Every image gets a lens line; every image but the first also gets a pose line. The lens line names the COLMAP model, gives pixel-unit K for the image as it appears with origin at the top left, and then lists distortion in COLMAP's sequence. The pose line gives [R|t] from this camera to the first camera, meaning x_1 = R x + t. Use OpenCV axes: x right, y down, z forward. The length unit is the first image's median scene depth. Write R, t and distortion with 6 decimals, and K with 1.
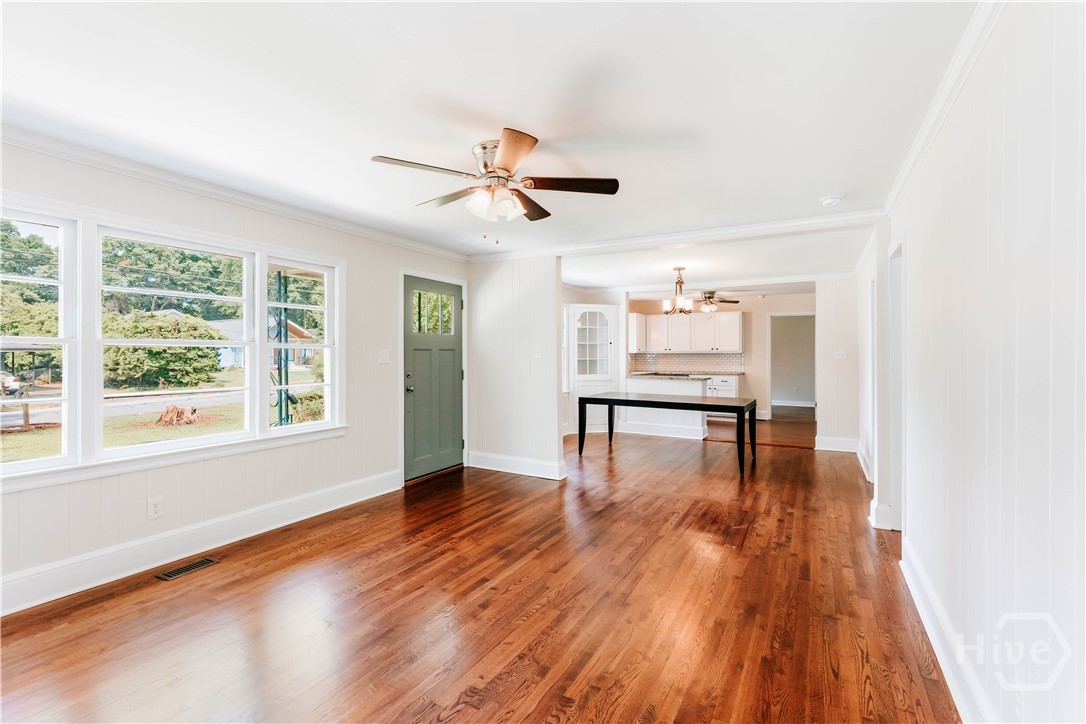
lens RADIAL K [[500.7, 0, 535.2], [0, 500.7, 353.6], [0, 0, 1]] dist [0.006881, -0.001636]
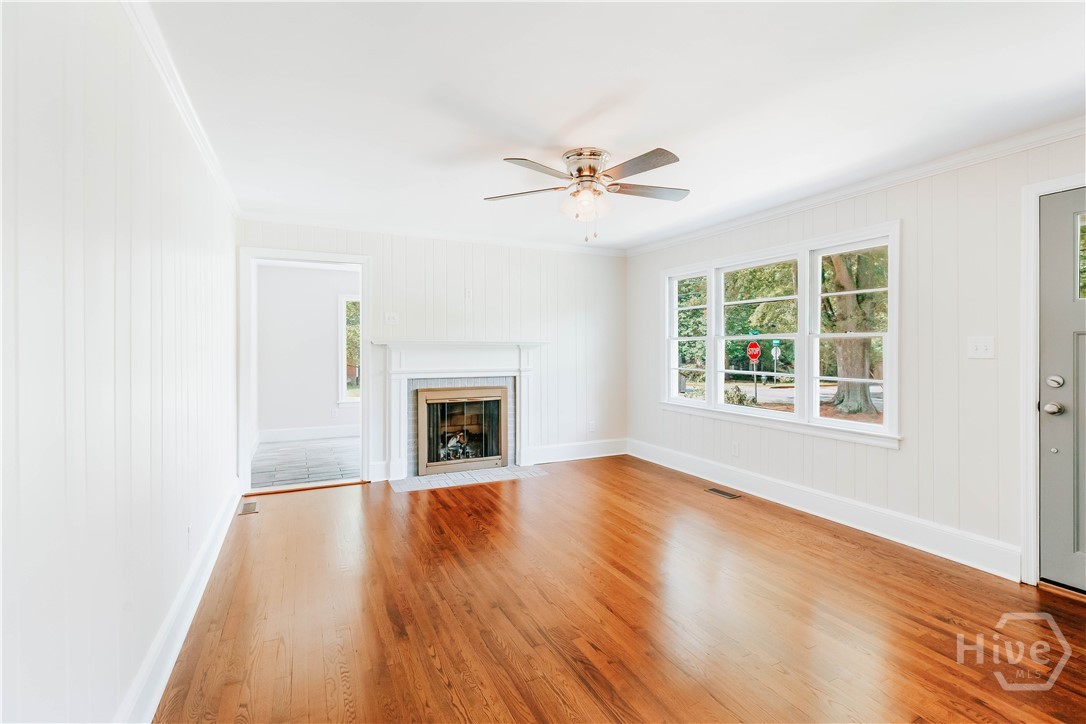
lens RADIAL K [[500.7, 0, 548.8], [0, 500.7, 353.4], [0, 0, 1]] dist [0.006881, -0.001636]
pose [[-0.562839, 0.002355, -0.826563, 0.633391], [-0.005415, 0.999964, 0.006536, 0.016800], [0.826549, 0.008154, -0.562806, 1.138576]]
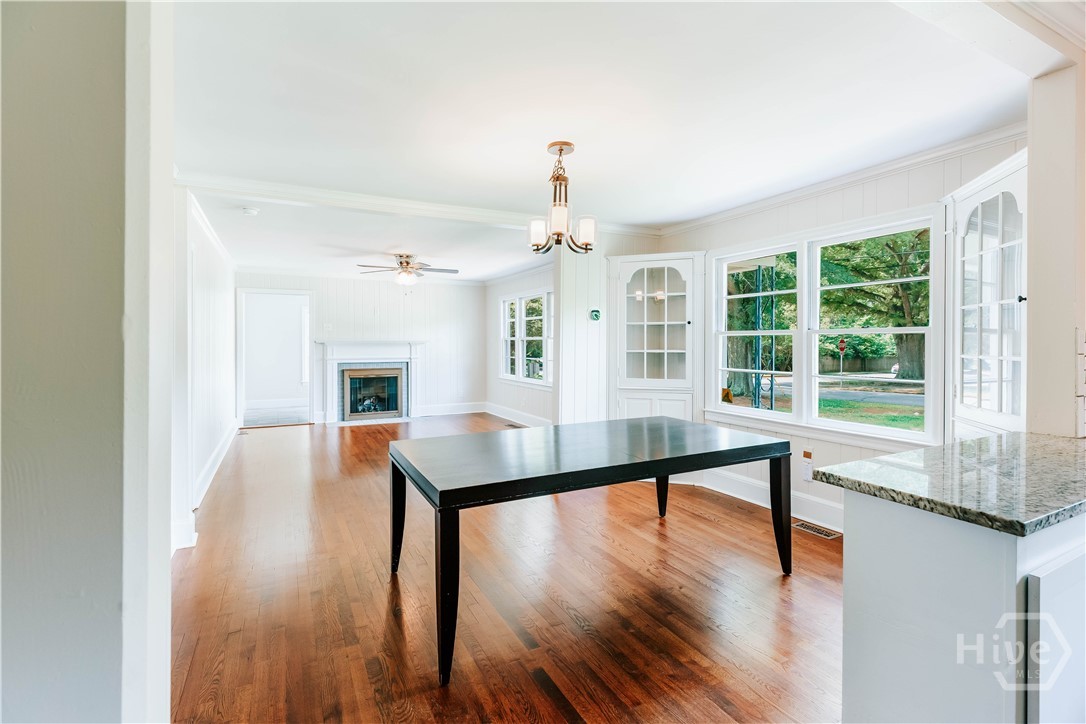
lens RADIAL K [[500.7, 0, 544.2], [0, 500.7, 346.3], [0, 0, 1]] dist [0.006881, -0.001636]
pose [[-0.544769, 0.000581, -0.838586, 1.139707], [-0.005192, 0.999978, 0.004065, 0.006217], [0.838570, 0.006568, -0.544754, 2.114537]]
